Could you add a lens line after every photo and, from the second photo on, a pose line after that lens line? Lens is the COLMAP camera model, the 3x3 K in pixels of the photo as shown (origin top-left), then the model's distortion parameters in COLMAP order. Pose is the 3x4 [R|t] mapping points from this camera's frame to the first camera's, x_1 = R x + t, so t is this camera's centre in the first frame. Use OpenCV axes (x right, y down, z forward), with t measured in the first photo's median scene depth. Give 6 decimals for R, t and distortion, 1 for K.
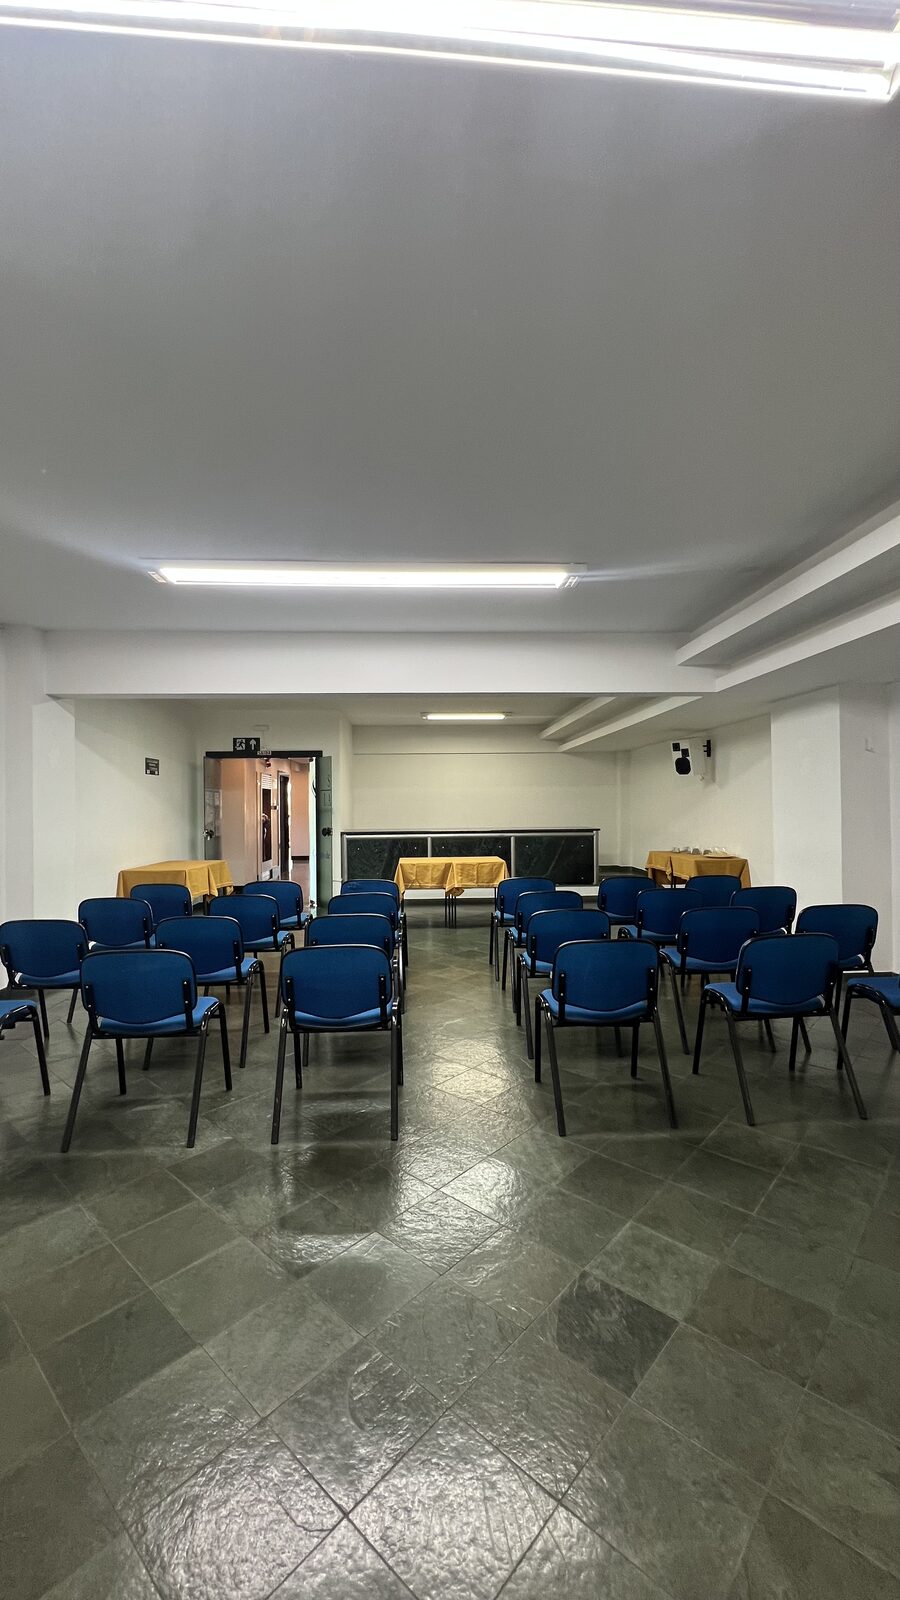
lens RADIAL K [[637.5, 0, 449.5], [0, 637.5, 796.0], [0, 0, 1]] dist [0.000051, 0.000341]
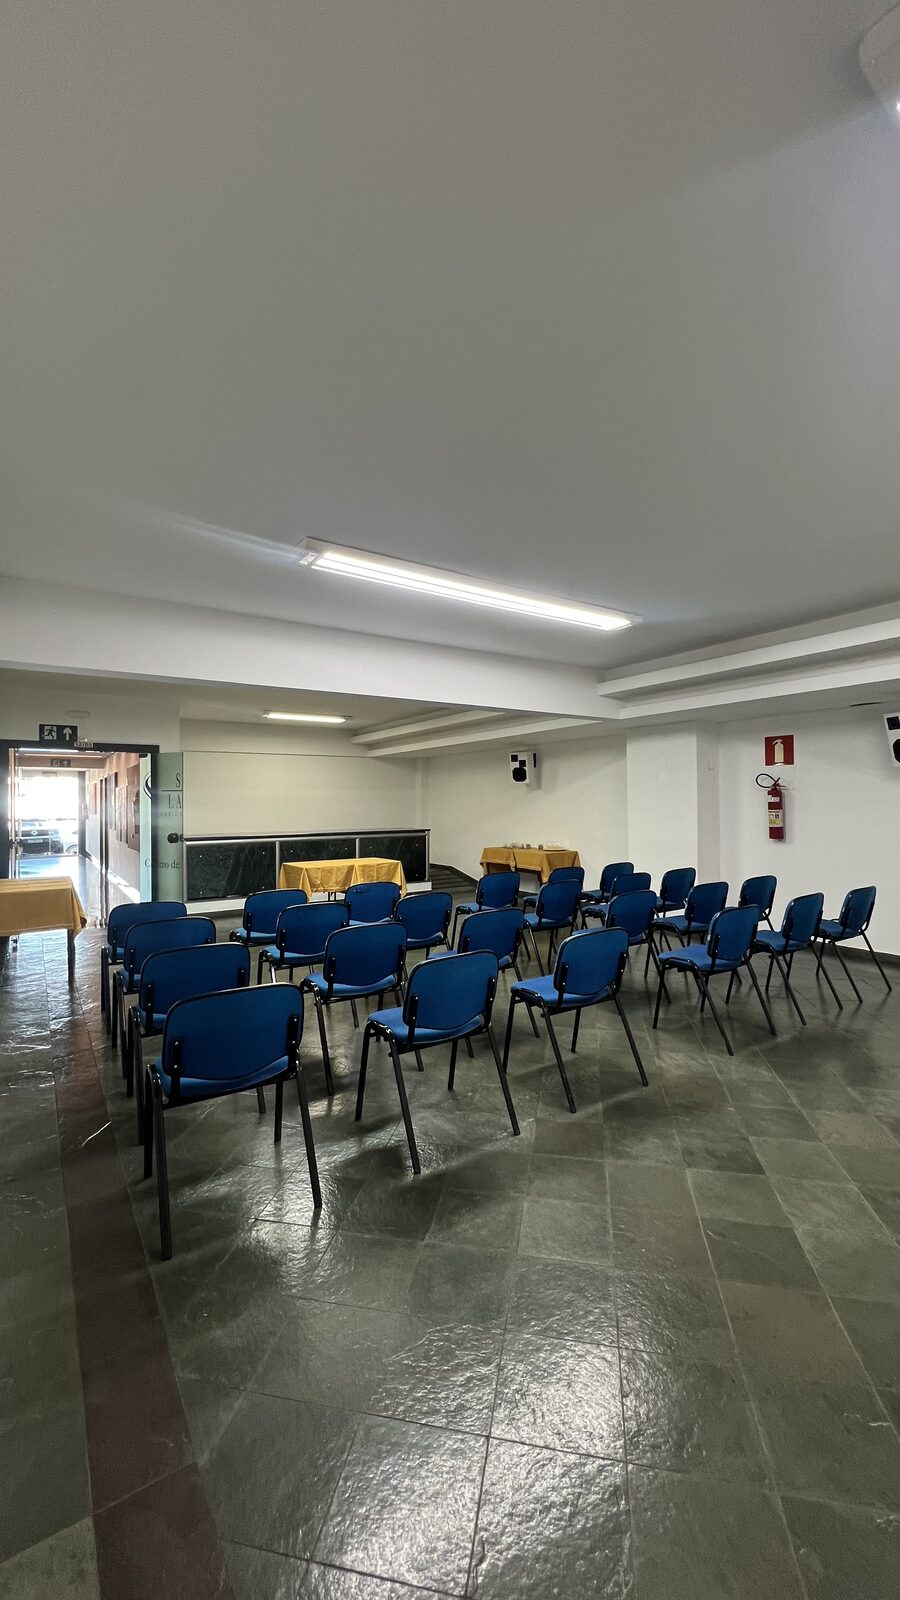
lens RADIAL K [[637.5, 0, 449.5], [0, 637.5, 796.0], [0, 0, 1]] dist [0.000051, 0.000341]
pose [[0.859572, 0.008596, 0.510942, -0.347014], [-0.007277, 0.999963, -0.004580, -0.000800], [-0.510963, 0.000219, 0.859603, 0.050767]]
